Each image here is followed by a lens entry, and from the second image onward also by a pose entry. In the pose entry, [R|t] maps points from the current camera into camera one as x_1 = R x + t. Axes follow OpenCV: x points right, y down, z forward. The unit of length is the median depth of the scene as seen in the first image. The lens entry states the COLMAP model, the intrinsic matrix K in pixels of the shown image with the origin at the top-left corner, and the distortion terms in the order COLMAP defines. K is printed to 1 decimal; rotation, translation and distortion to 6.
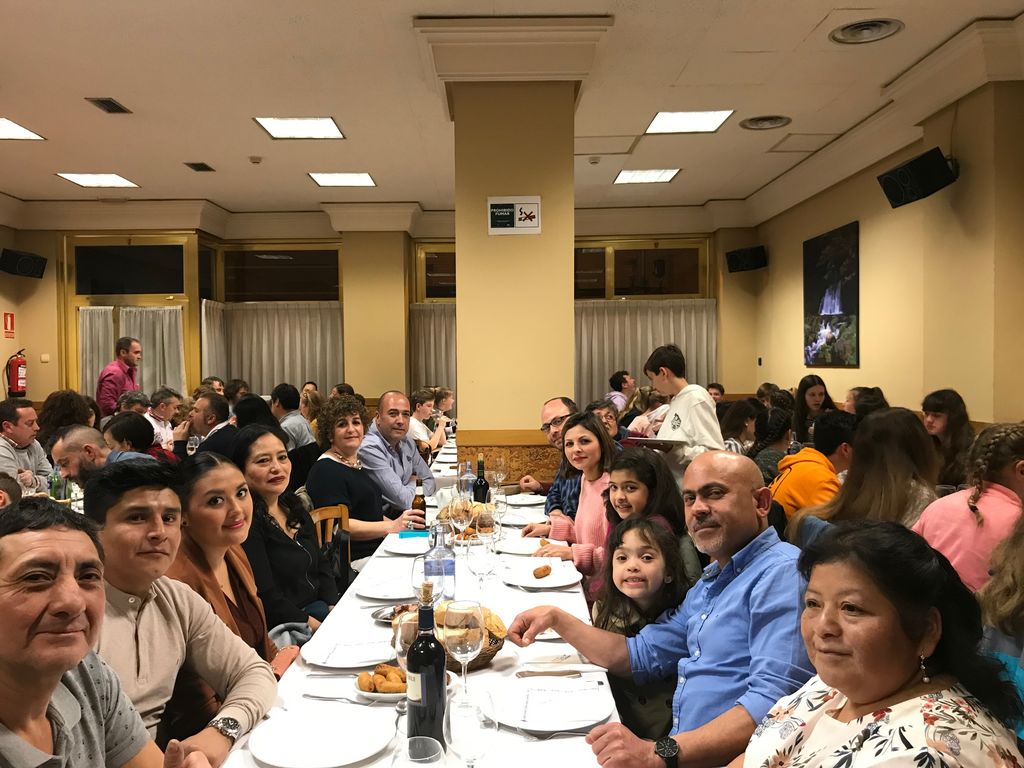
lens RADIAL K [[878.8, 0, 512.0], [0, 878.8, 384.0], [0, 0, 1]] dist [0.061129, -0.002571]
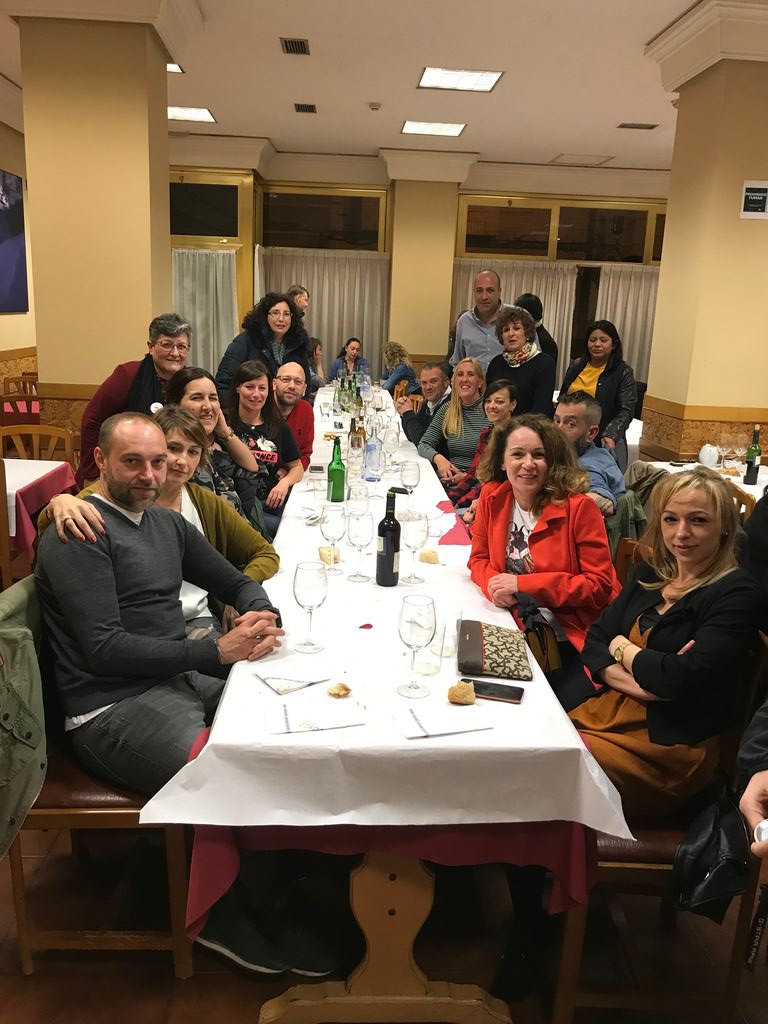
lens RADIAL K [[878.8, 0, 384.0], [0, 878.8, 512.0], [0, 0, 1]] dist [0.061129, -0.002571]
pose [[0.997920, 0.041736, 0.049129, -0.241626], [-0.050952, 0.977535, 0.204522, -0.012085], [-0.039490, -0.206600, 0.977628, -0.046095]]
